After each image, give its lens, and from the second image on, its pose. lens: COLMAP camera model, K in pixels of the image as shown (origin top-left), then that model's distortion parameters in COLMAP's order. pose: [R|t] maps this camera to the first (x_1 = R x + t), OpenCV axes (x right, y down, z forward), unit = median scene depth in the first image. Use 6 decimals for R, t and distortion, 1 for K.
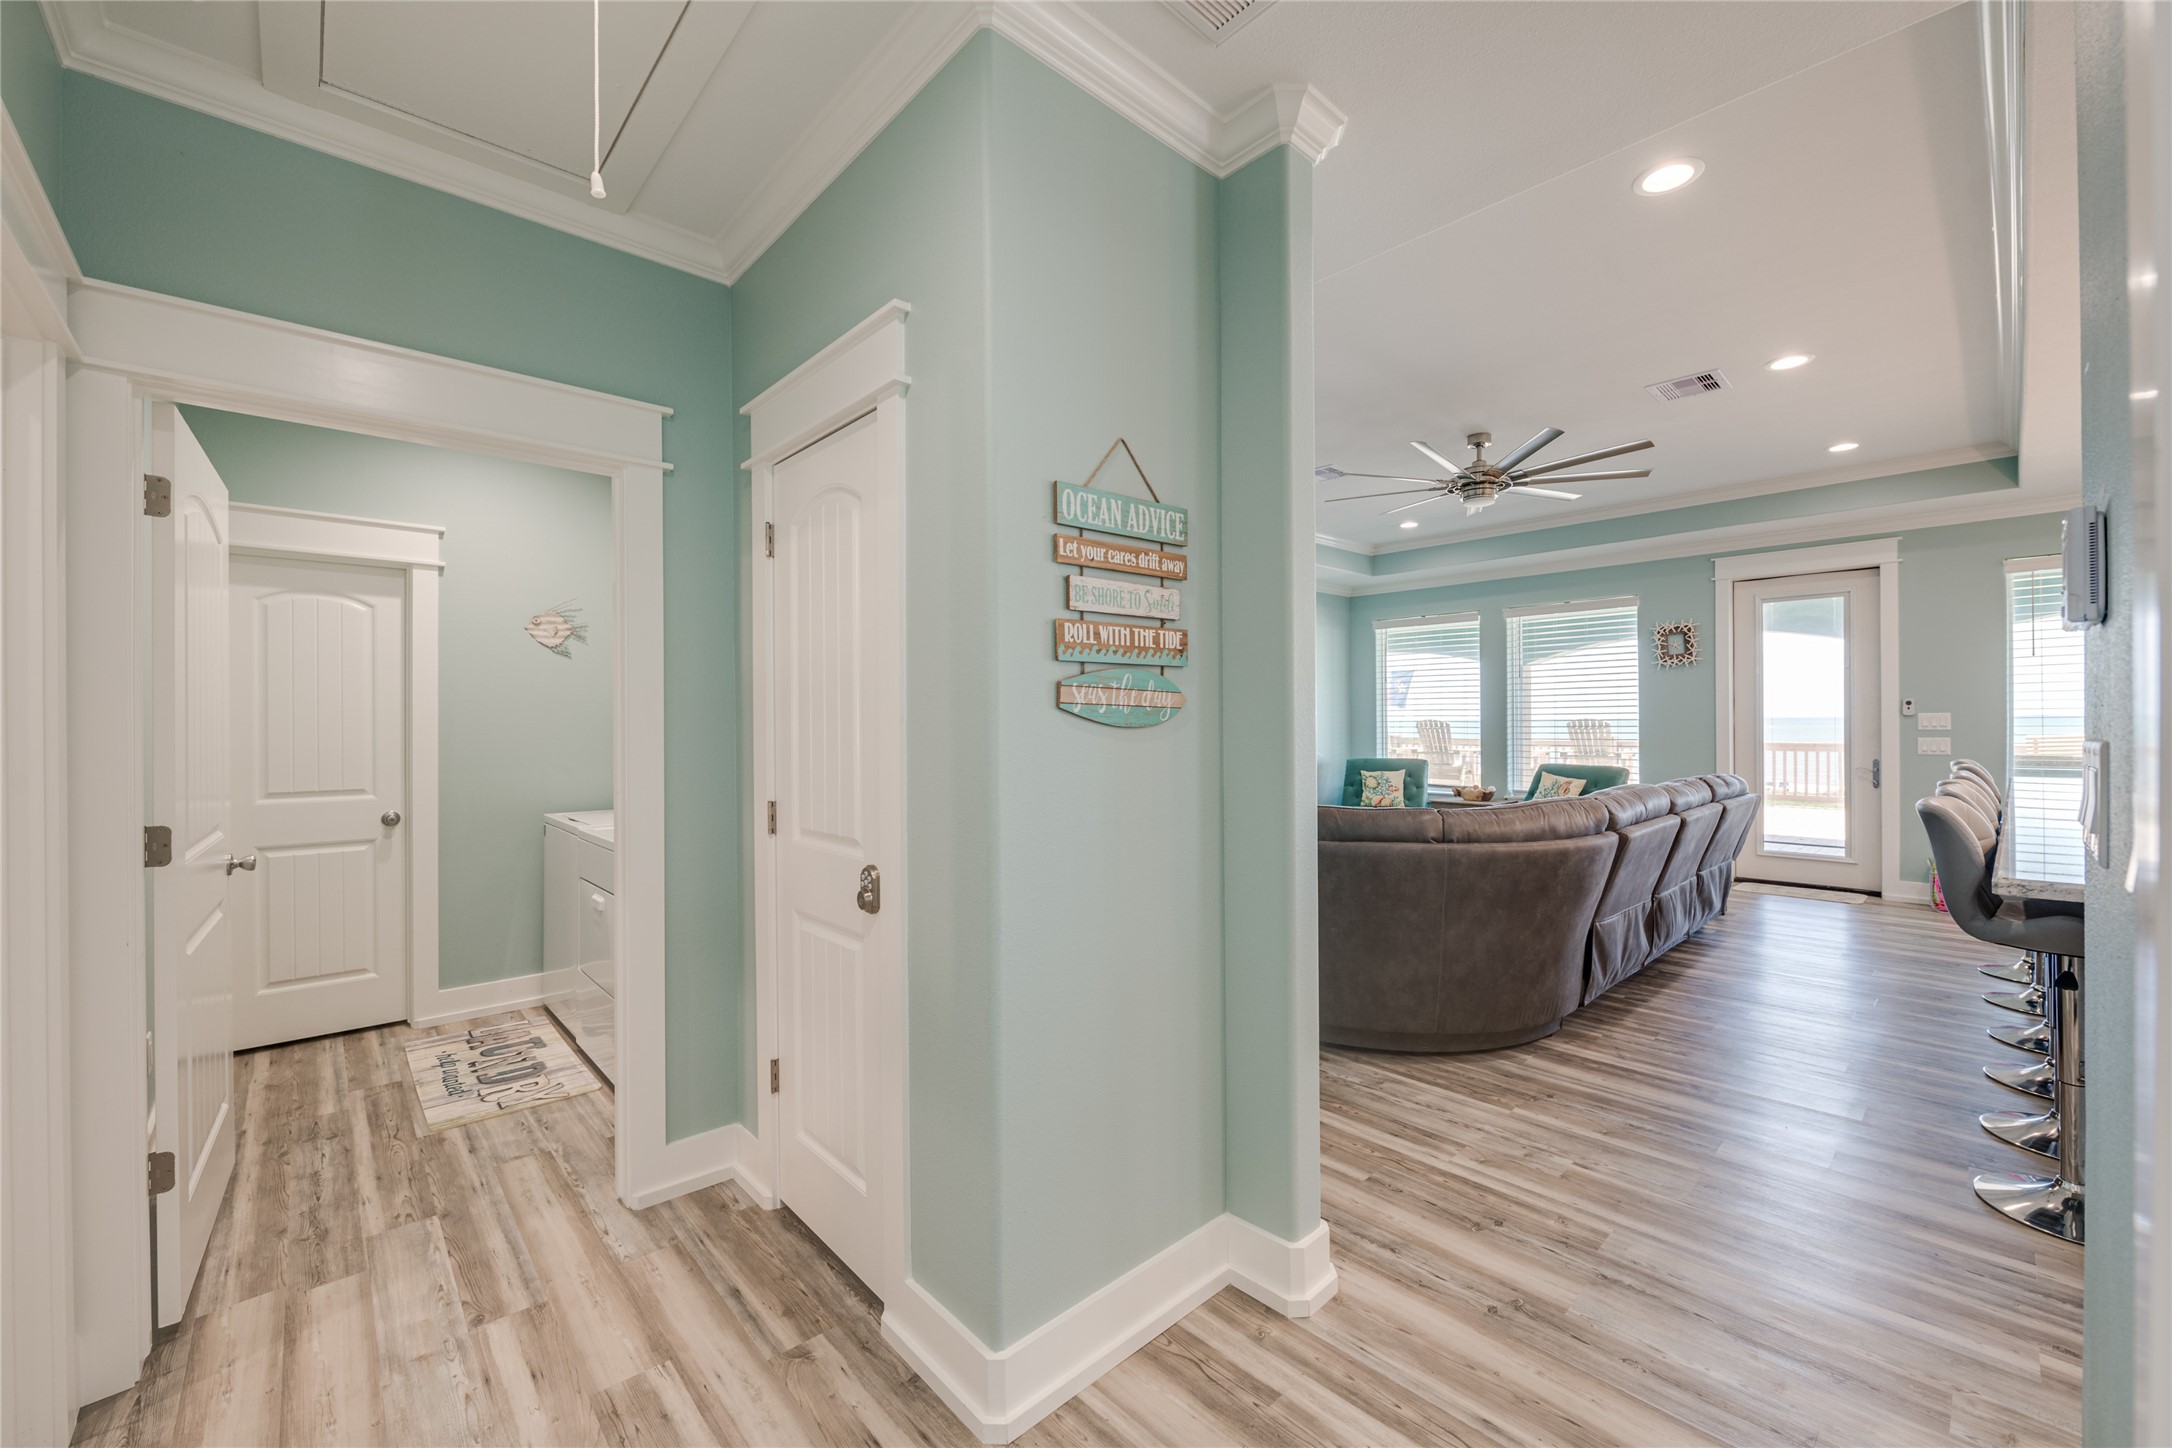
lens RADIAL K [[864.8, 0, 1098.2], [0, 864.8, 732.3], [0, 0, 1]] dist [0.015367, -0.007419]
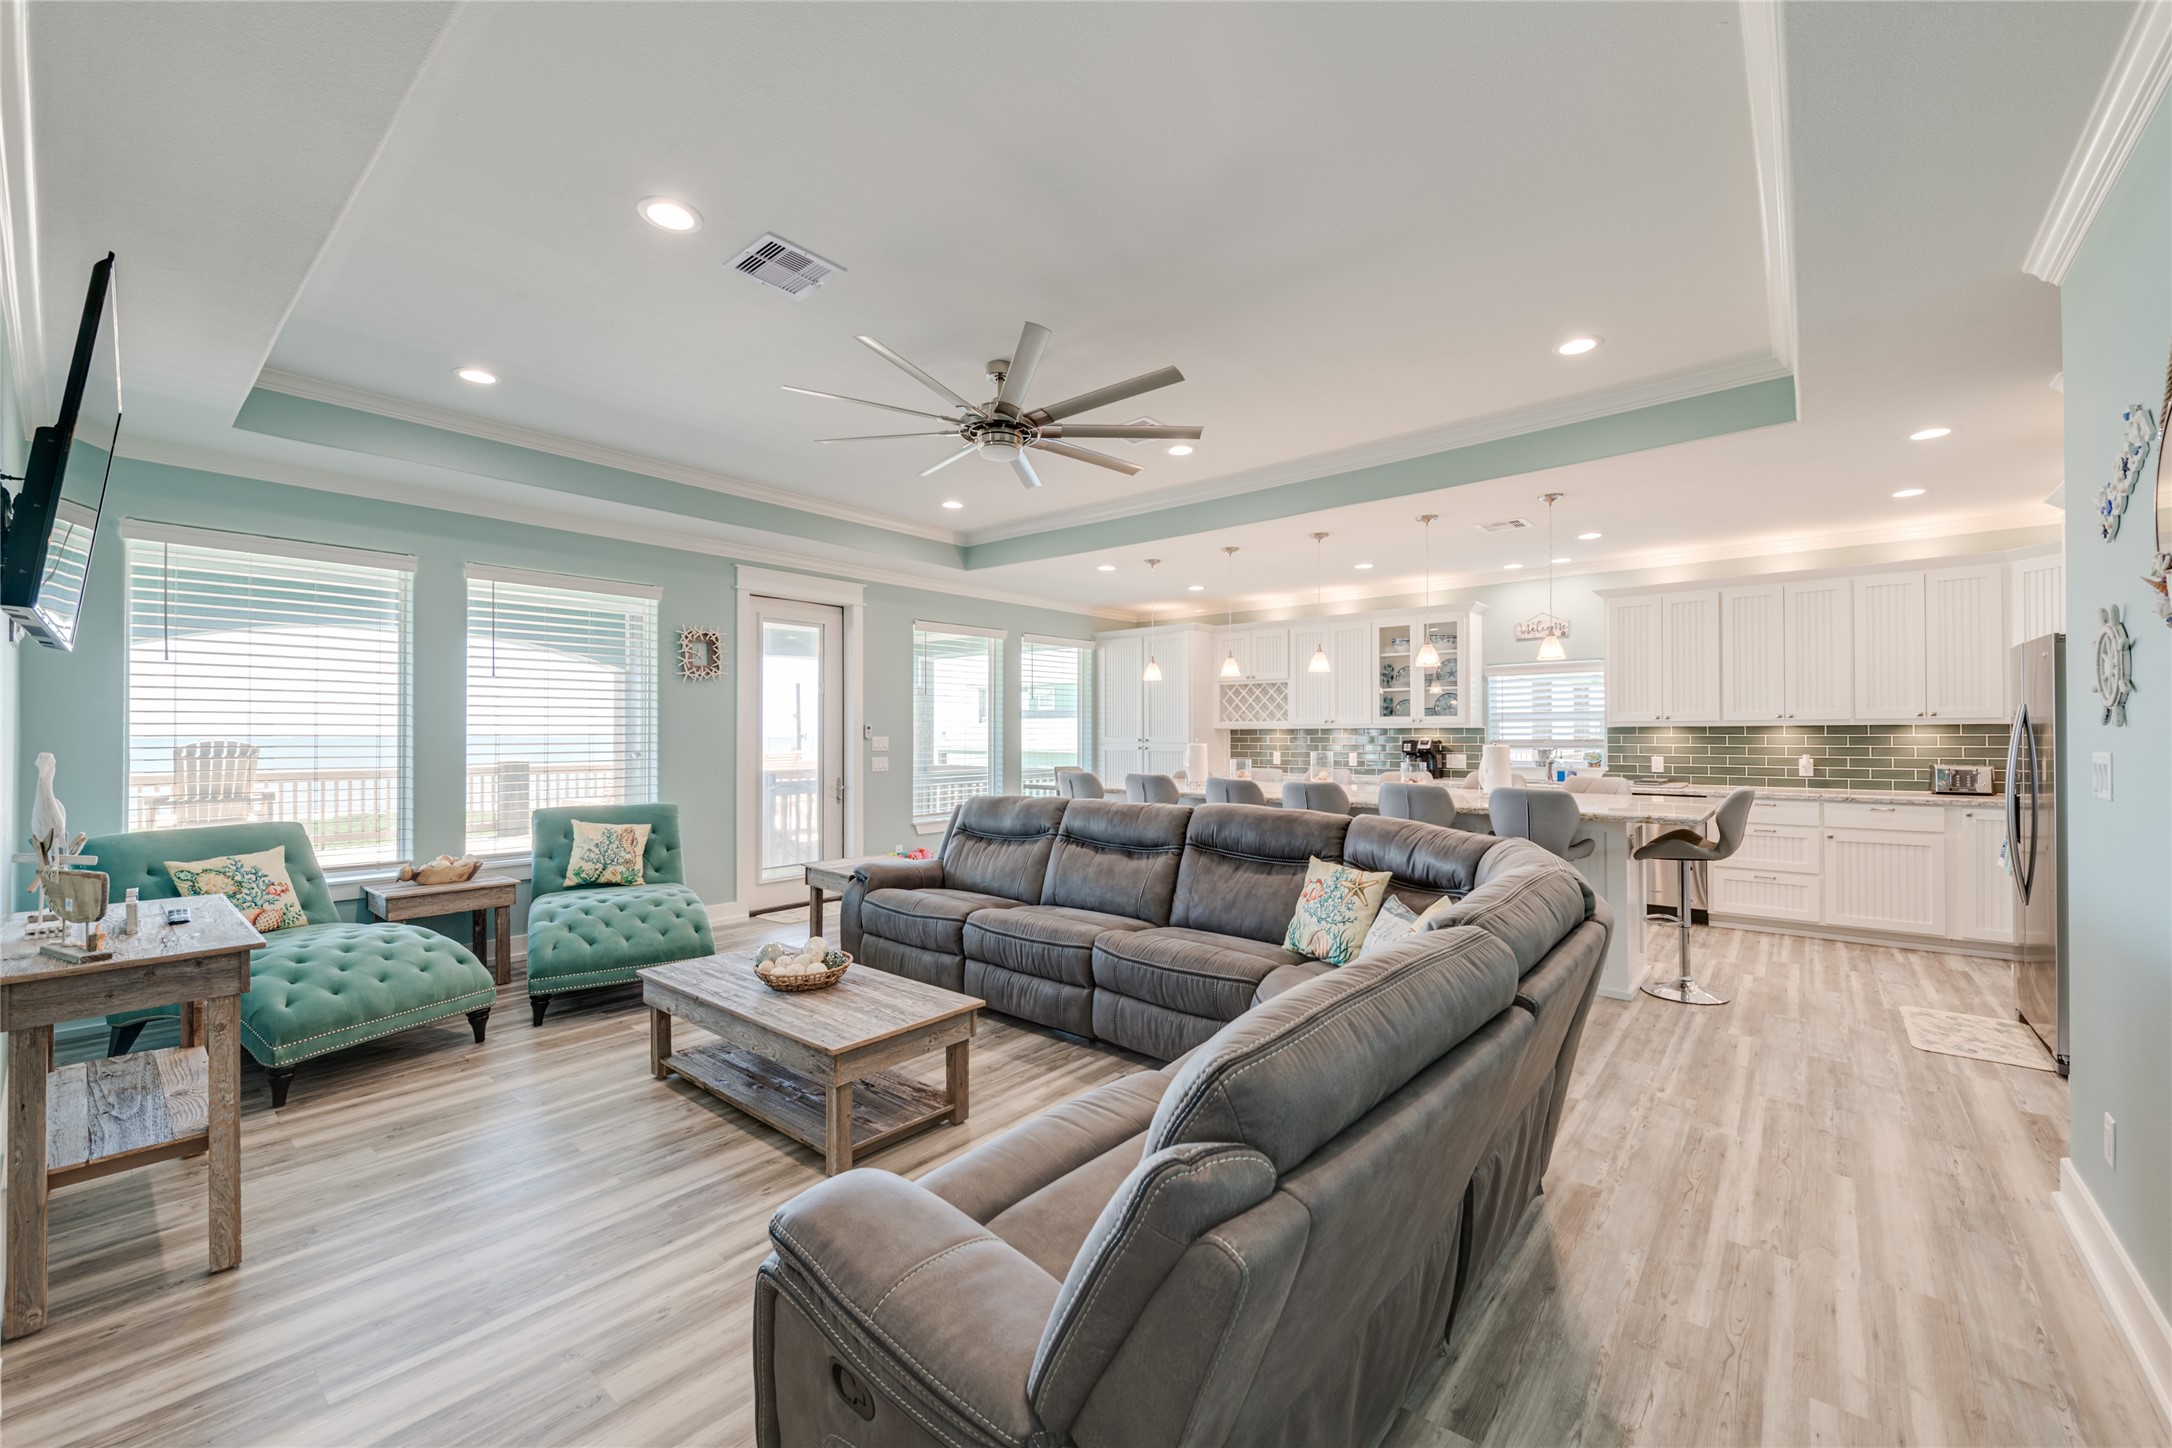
lens RADIAL K [[864.8, 0, 1098.2], [0, 864.8, 732.3], [0, 0, 1]] dist [0.015367, -0.007419]
pose [[-0.126648, 0.011395, 0.991882, -0.235123], [0.014771, 0.999845, -0.009601, -0.010852], [-0.991838, 0.013435, -0.126796, 0.754050]]
